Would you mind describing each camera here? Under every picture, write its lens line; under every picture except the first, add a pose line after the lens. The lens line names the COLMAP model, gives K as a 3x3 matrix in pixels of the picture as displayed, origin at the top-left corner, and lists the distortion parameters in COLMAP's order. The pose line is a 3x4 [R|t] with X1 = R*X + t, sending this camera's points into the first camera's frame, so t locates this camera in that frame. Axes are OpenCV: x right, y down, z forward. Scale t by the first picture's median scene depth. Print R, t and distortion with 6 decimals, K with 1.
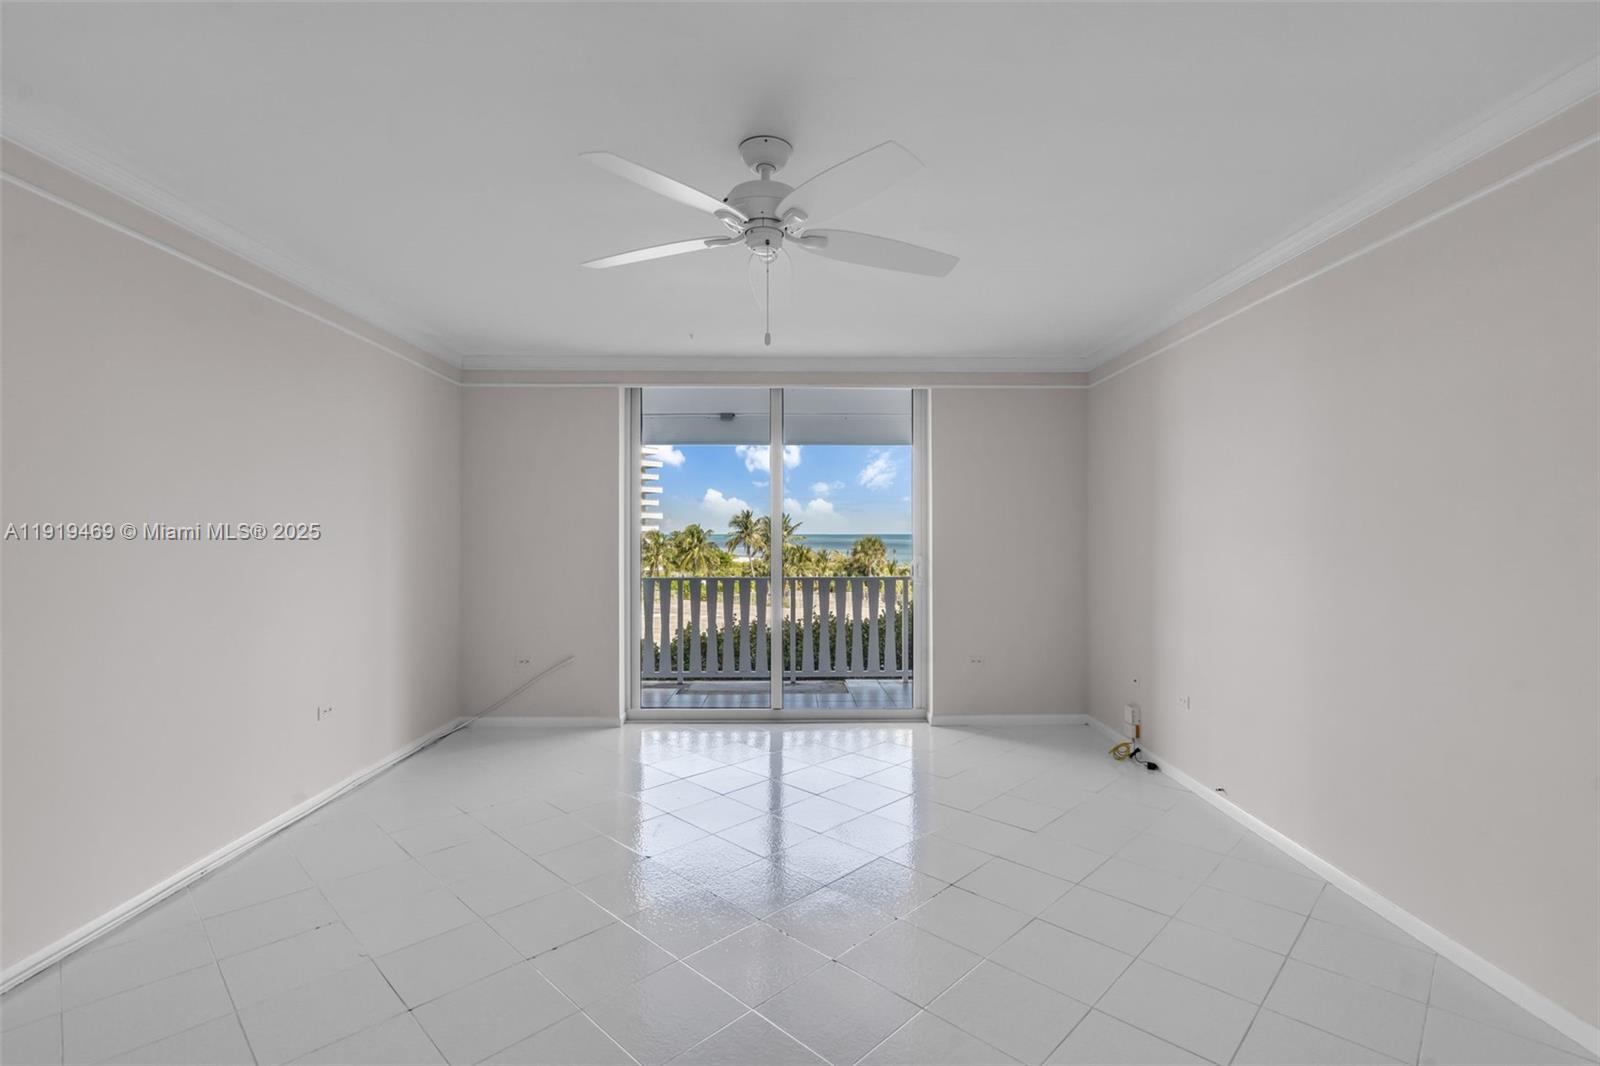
lens RADIAL K [[734.6, 0, 804.0], [0, 734.6, 549.2], [0, 0, 1]] dist [-0.011219, 0.001651]
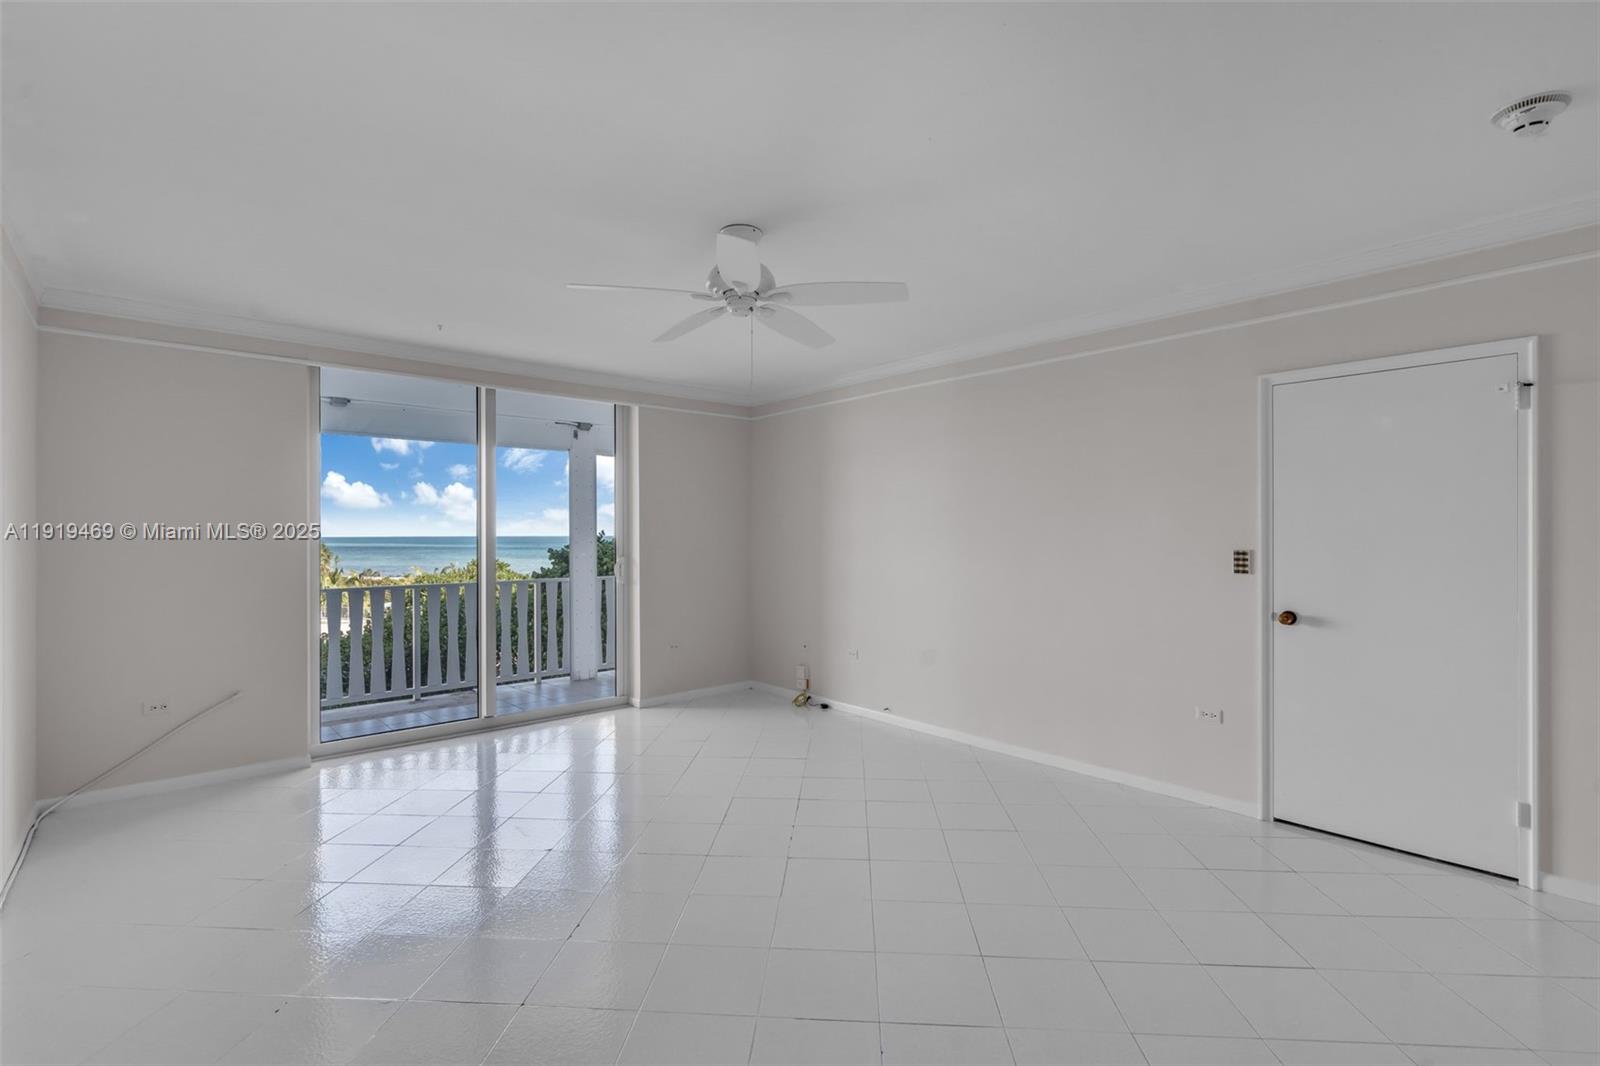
lens RADIAL K [[734.6, 0, 804.0], [0, 734.6, 549.2], [0, 0, 1]] dist [-0.011219, 0.001651]
pose [[0.756571, -0.015056, 0.653739, -0.352699], [0.017418, 0.999844, 0.002868, -0.000460], [-0.653680, 0.009217, 0.756715, -0.009475]]
